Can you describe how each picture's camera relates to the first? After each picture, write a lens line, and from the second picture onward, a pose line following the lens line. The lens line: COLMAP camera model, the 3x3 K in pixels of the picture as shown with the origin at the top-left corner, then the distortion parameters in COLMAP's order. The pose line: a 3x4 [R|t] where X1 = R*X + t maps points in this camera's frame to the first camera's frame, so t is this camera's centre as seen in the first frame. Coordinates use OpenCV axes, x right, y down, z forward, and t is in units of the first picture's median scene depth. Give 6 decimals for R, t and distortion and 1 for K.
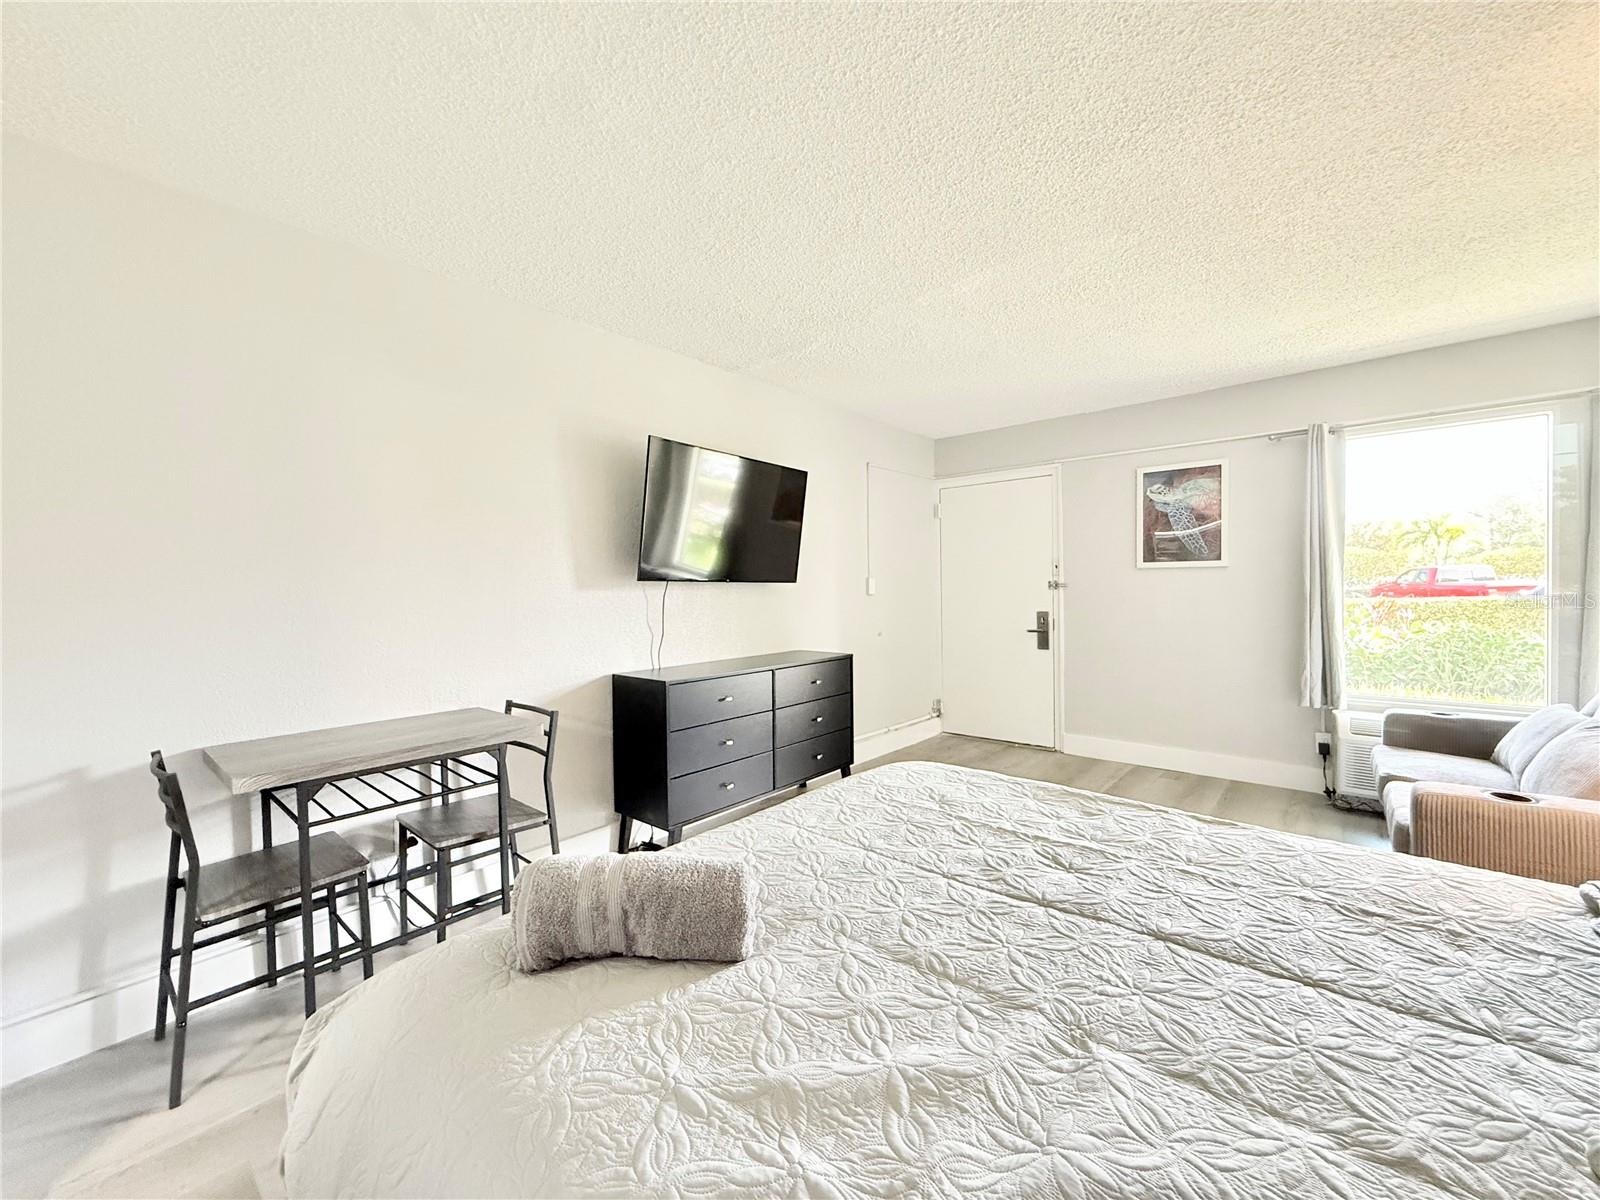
lens RADIAL K [[641.3, 0, 798.4], [0, 641.3, 599.2], [0, 0, 1]] dist [0.000263, -0.000259]
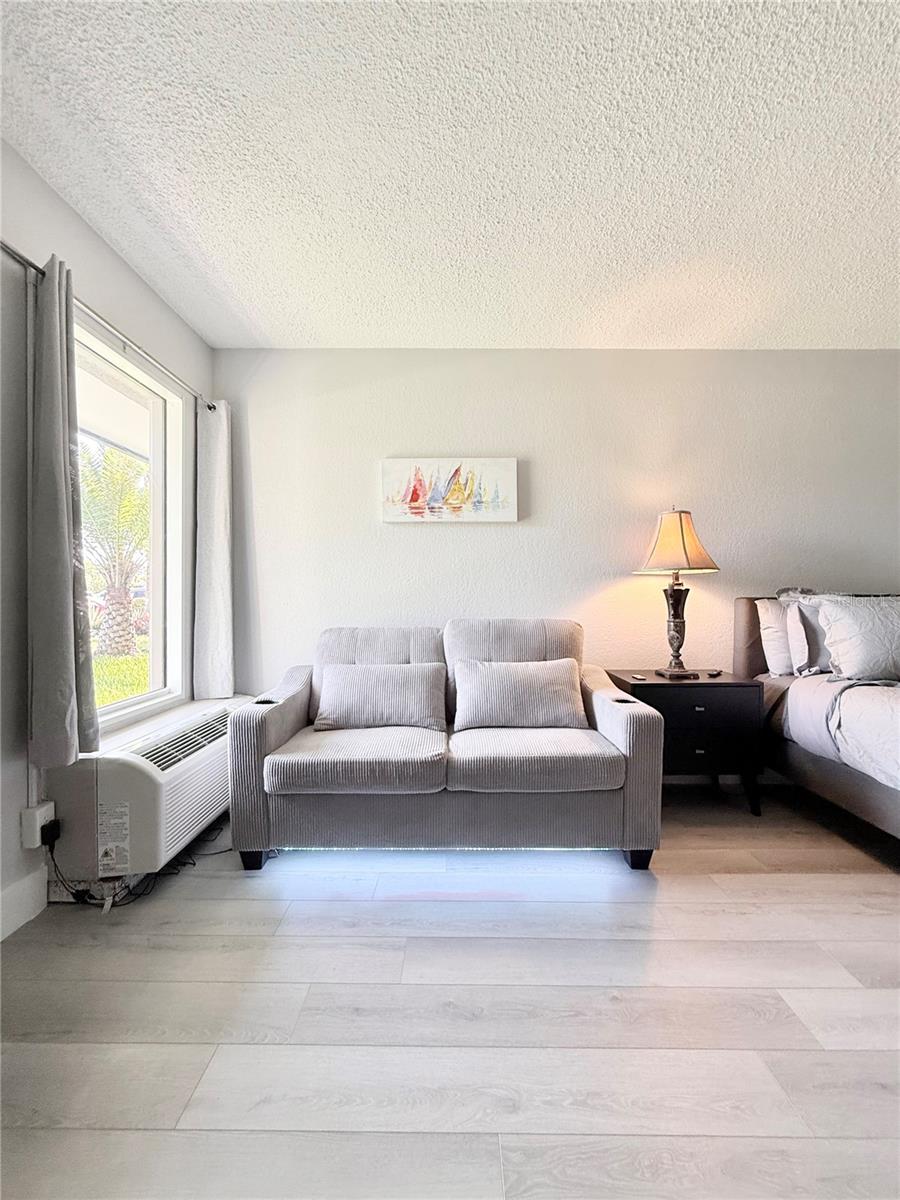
lens RADIAL K [[481.0, 0, 450.1], [0, 481.0, 598.8], [0, 0, 1]] dist [0.000263, -0.000259]
pose [[-0.648450, 0.008955, 0.761204, 0.235236], [0.014623, 0.999893, 0.000695, 0.026530], [-0.761117, 0.011582, -0.648512, 0.915901]]
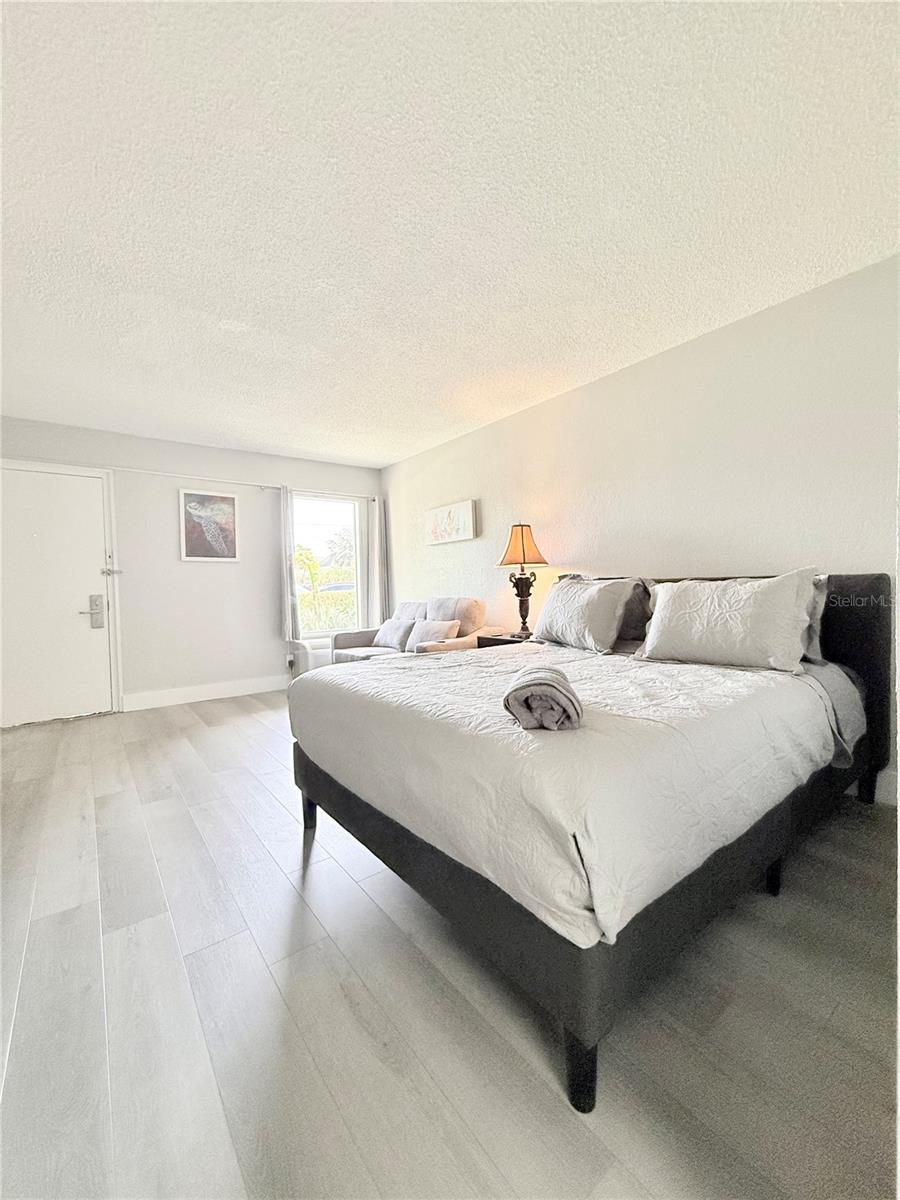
lens RADIAL K [[481.0, 0, 450.1], [0, 481.0, 598.8], [0, 0, 1]] dist [0.000263, -0.000259]
pose [[0.201260, -0.017045, 0.979390, -0.395927], [0.033920, 0.999370, 0.010423, 0.044841], [-0.978950, 0.031123, 0.201711, 0.246796]]
